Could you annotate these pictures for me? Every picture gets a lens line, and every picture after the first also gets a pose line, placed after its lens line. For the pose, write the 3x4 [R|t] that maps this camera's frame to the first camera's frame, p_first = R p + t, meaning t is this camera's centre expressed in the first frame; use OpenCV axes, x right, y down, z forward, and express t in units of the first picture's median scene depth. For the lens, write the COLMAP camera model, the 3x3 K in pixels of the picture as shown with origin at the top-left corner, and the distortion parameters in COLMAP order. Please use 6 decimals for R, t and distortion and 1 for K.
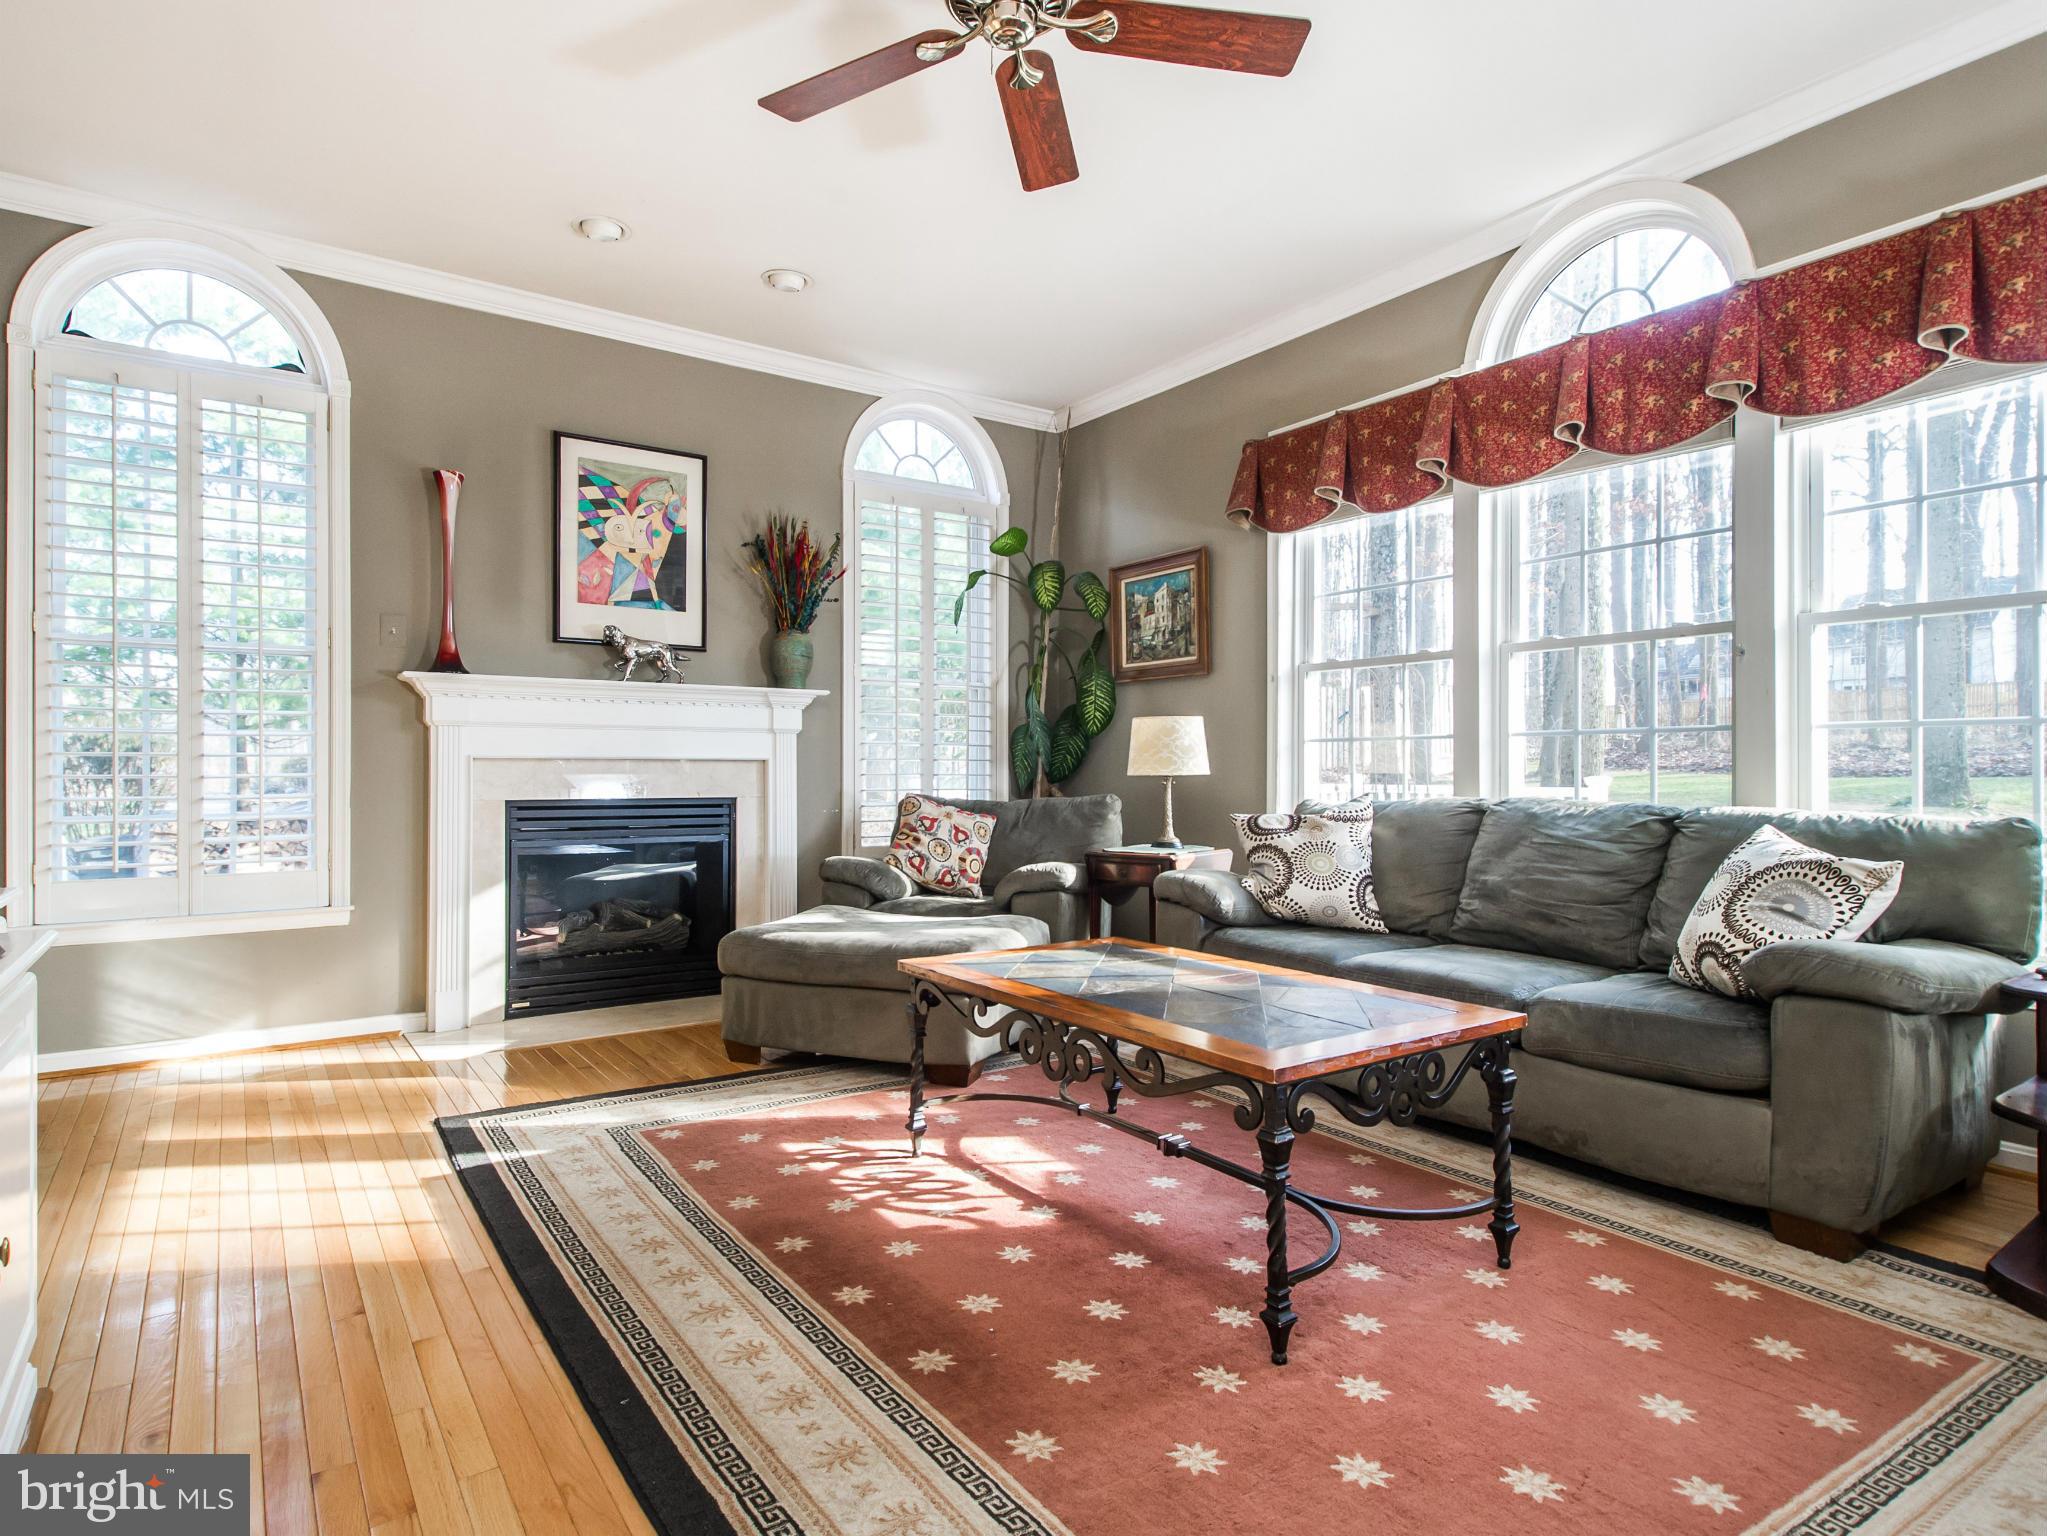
lens RADIAL K [[1165.3, 0, 1033.5], [0, 1165.3, 778.0], [0, 0, 1]] dist [0.024822, -0.008912]
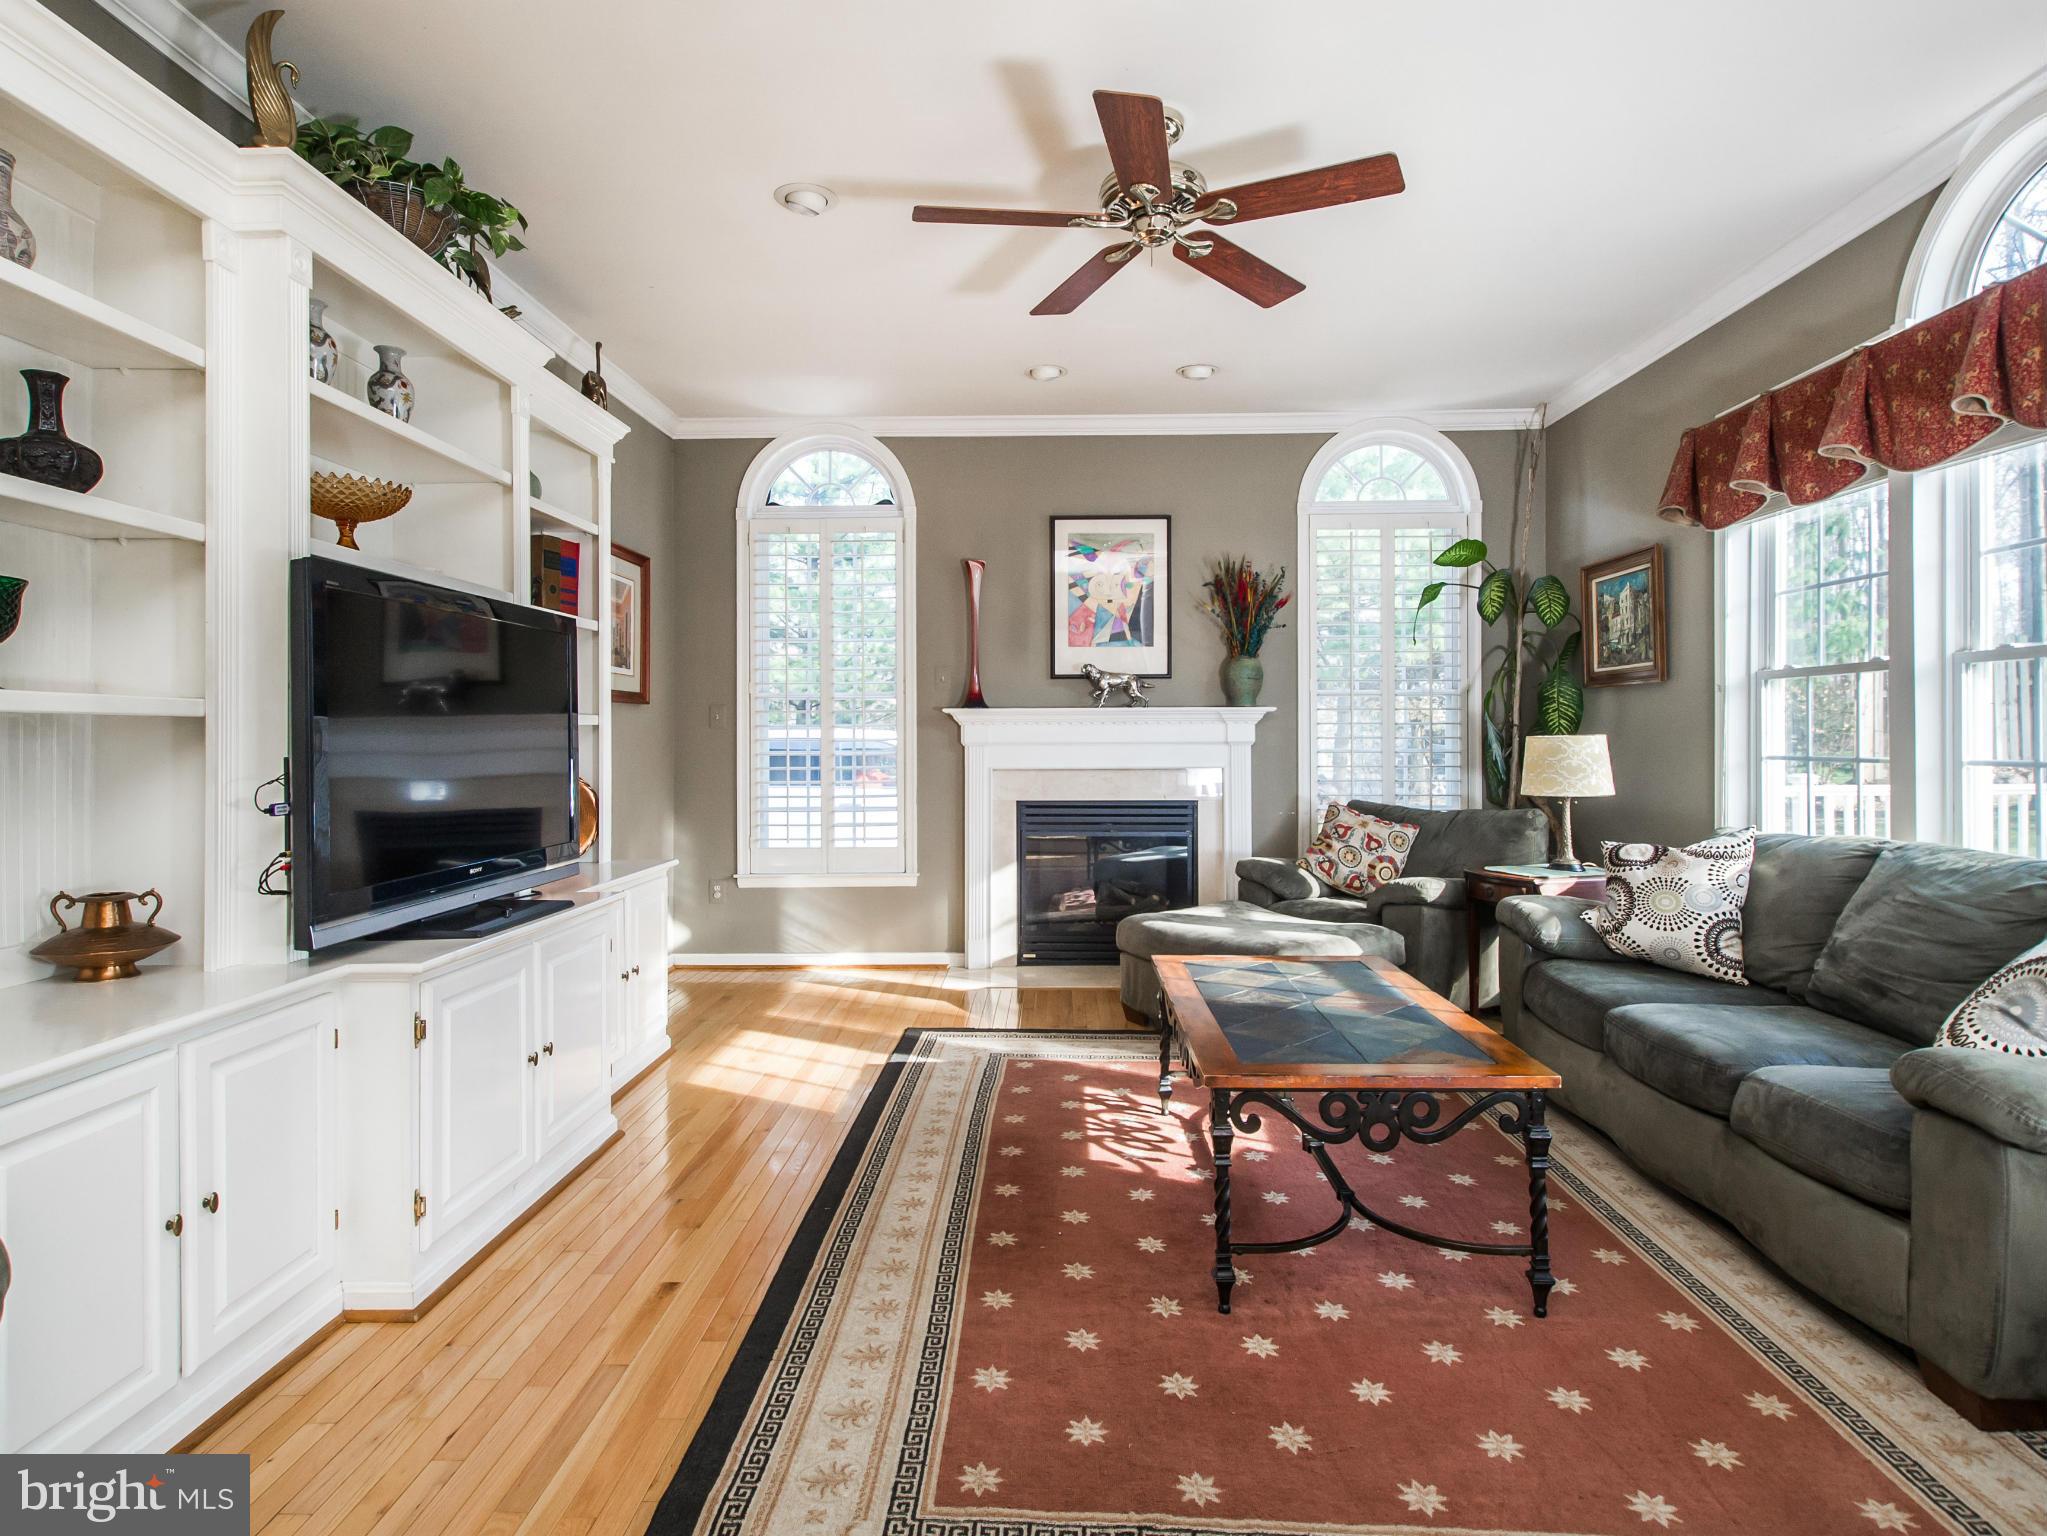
lens RADIAL K [[1165.3, 0, 1015.1], [0, 1165.3, 747.6], [0, 0, 1]] dist [0.024822, -0.008912]
pose [[0.800330, 0.003192, -0.599552, 0.359600], [0.000072, 0.999985, 0.005421, -0.050853], [0.599560, -0.004382, 0.800318, -0.061042]]
